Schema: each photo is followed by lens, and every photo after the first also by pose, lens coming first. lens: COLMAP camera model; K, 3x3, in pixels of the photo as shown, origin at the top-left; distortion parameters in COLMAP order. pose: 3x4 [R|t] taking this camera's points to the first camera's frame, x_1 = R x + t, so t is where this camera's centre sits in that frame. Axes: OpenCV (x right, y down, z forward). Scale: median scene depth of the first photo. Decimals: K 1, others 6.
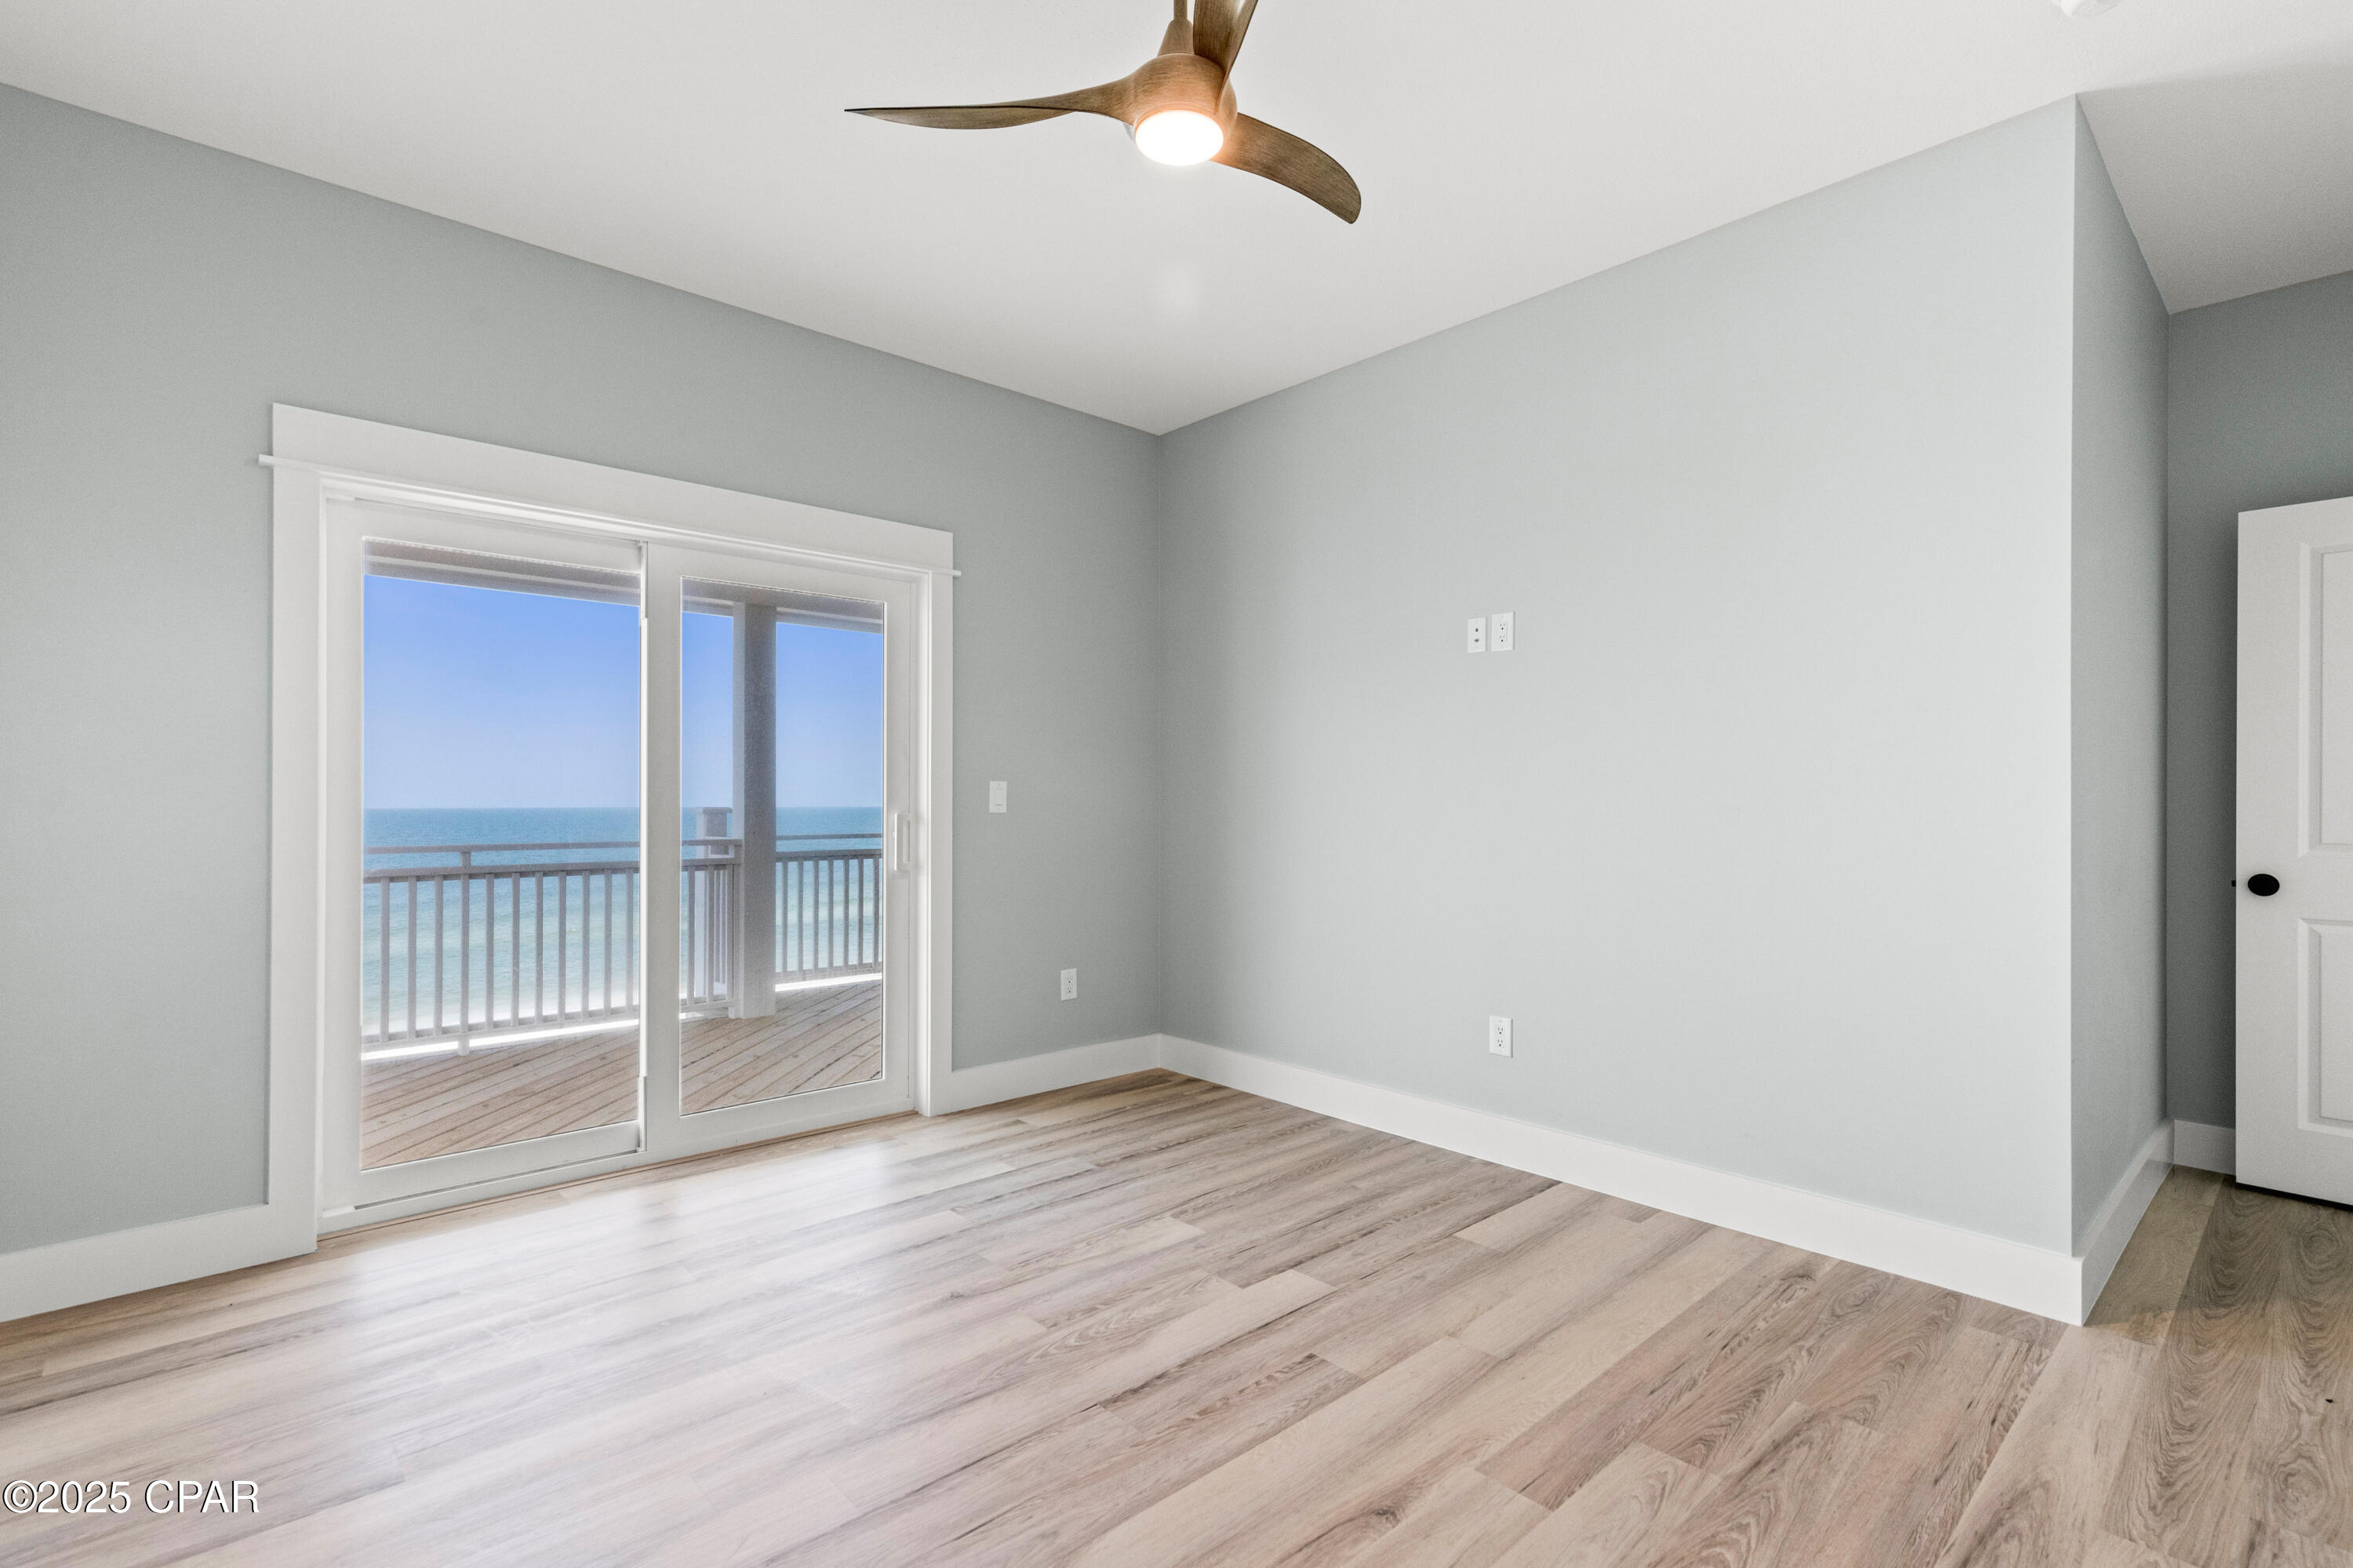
lens RADIAL K [[1079.4, 0, 1144.5], [0, 1079.4, 804.4], [0, 0, 1]] dist [0.012512, -0.003094]
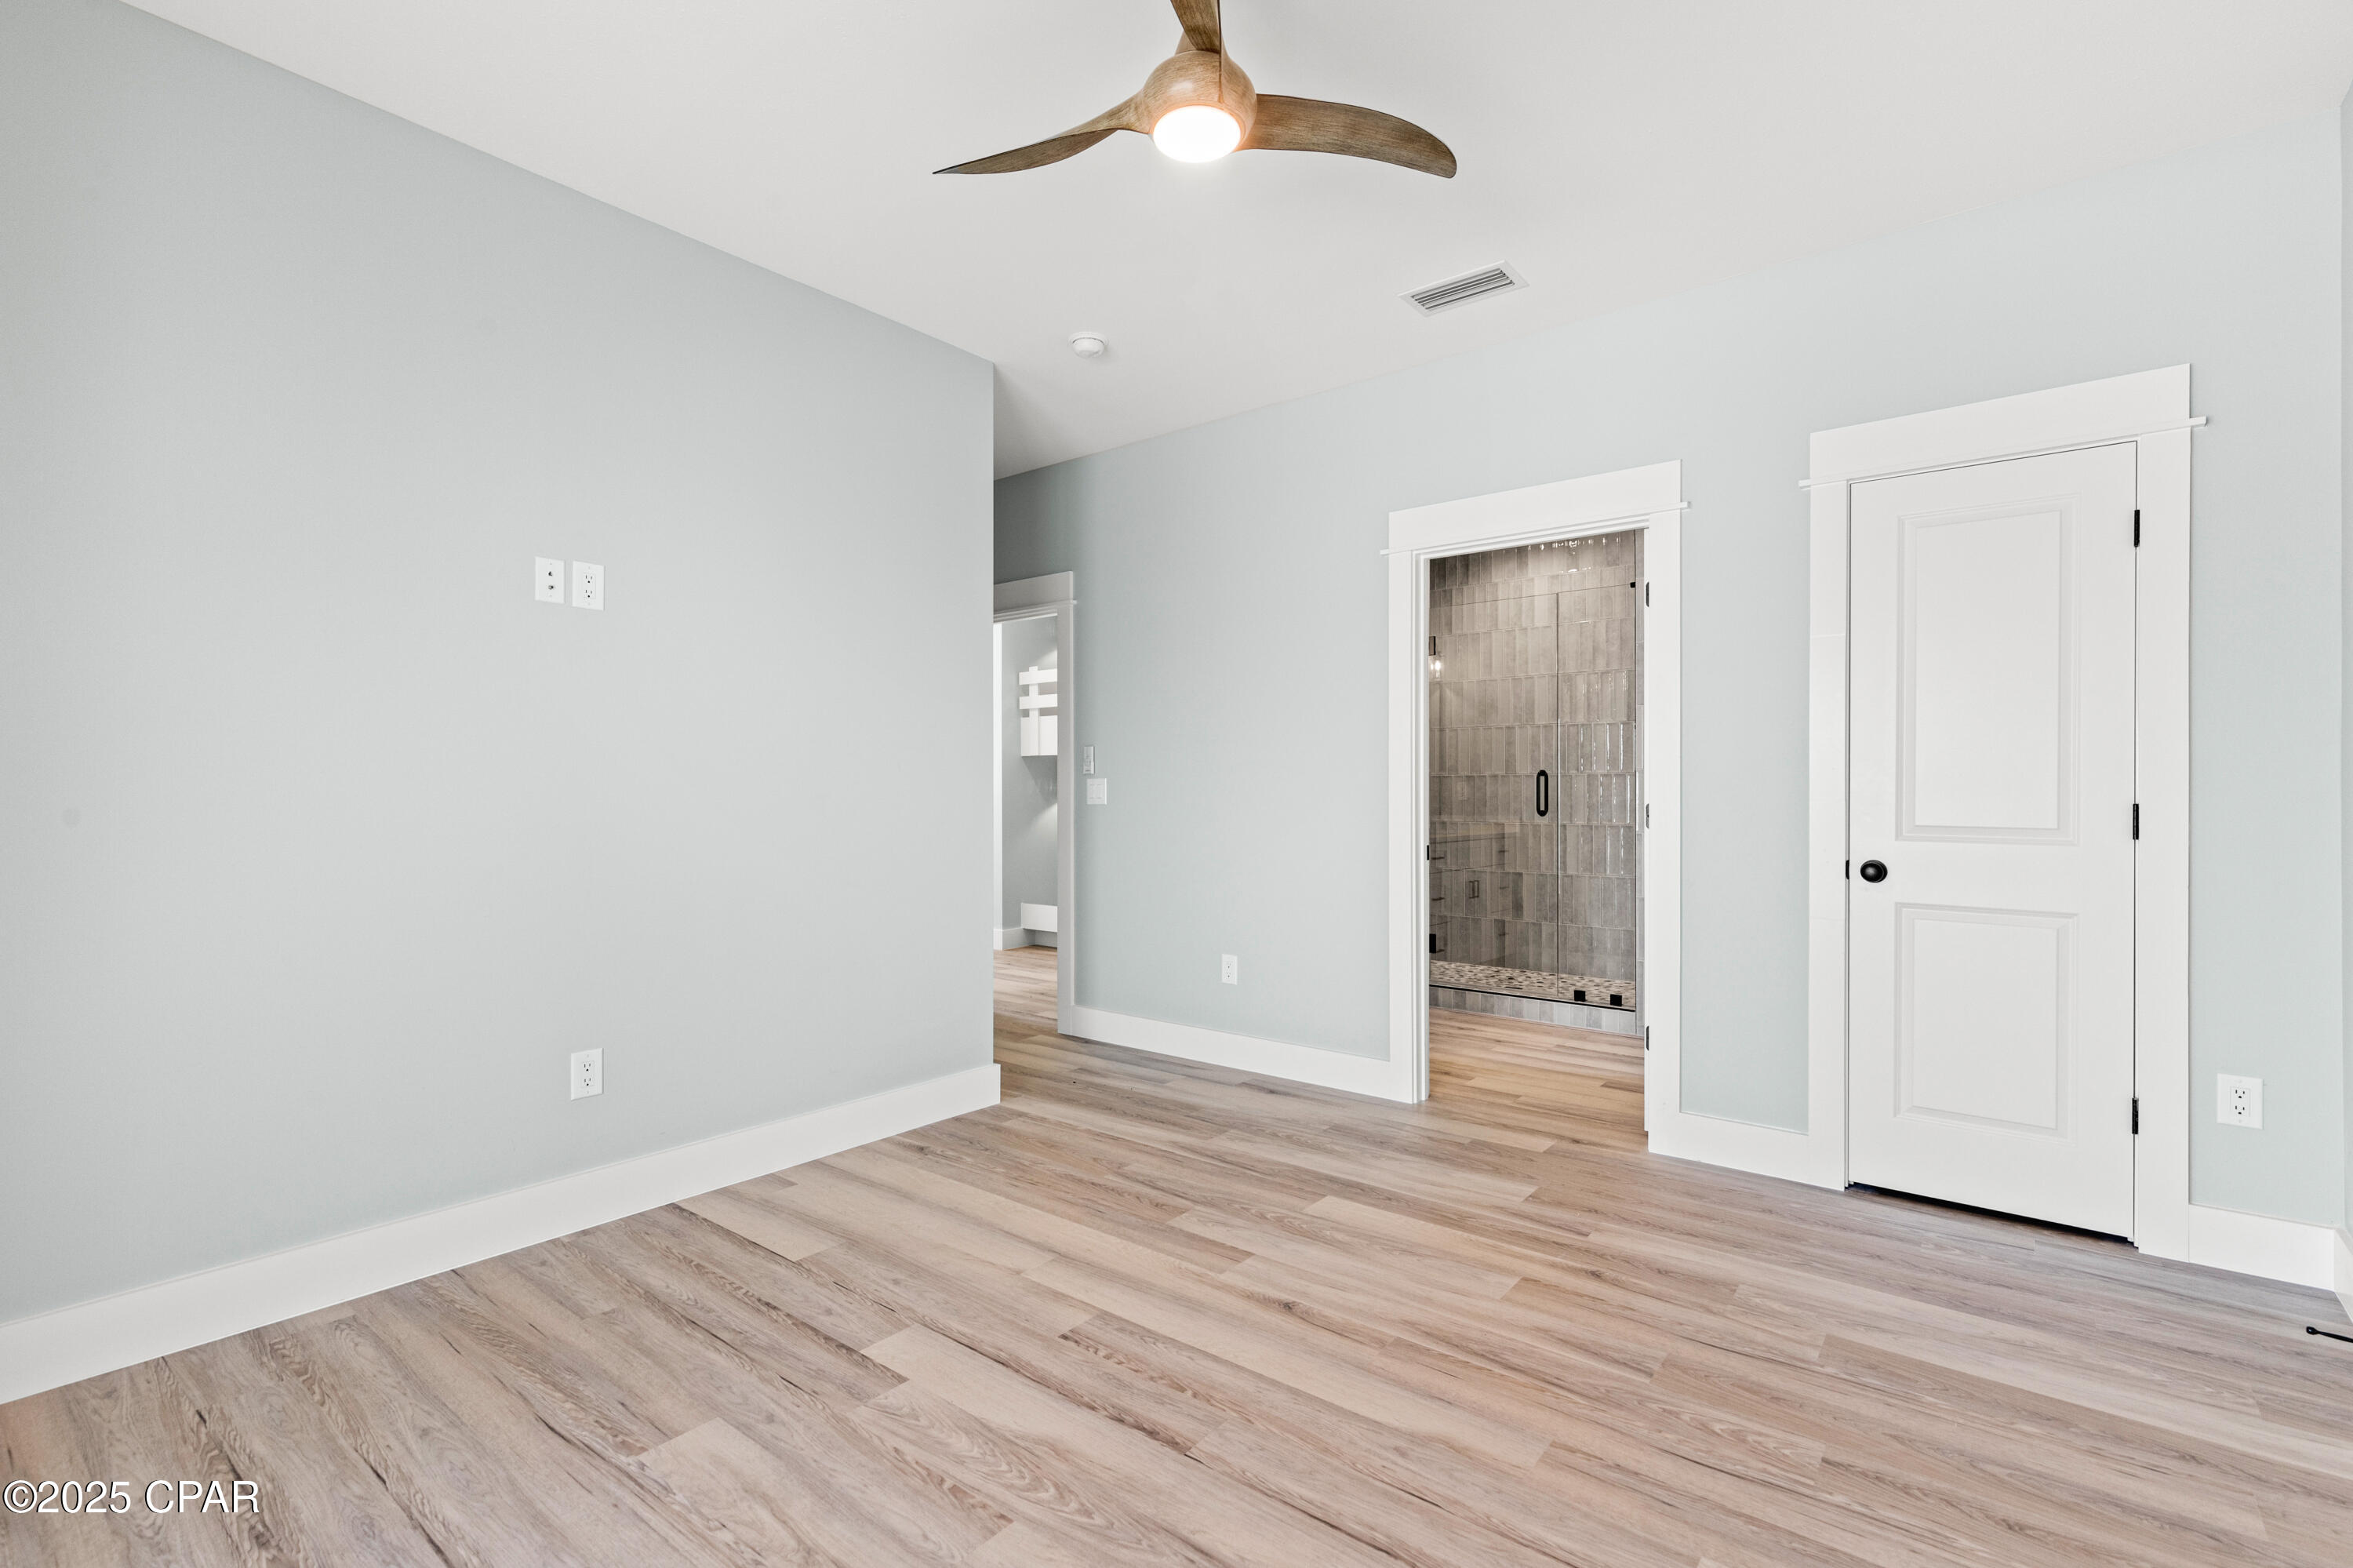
lens RADIAL K [[1079.4, 0, 1174.3], [0, 1079.4, 783.7], [0, 0, 1]] dist [0.012512, -0.003094]
pose [[-0.164555, 0.001358, 0.986367, -0.720983], [0.002758, 0.999996, -0.000917, -0.007066], [-0.986364, 0.002569, -0.164558, 0.885630]]
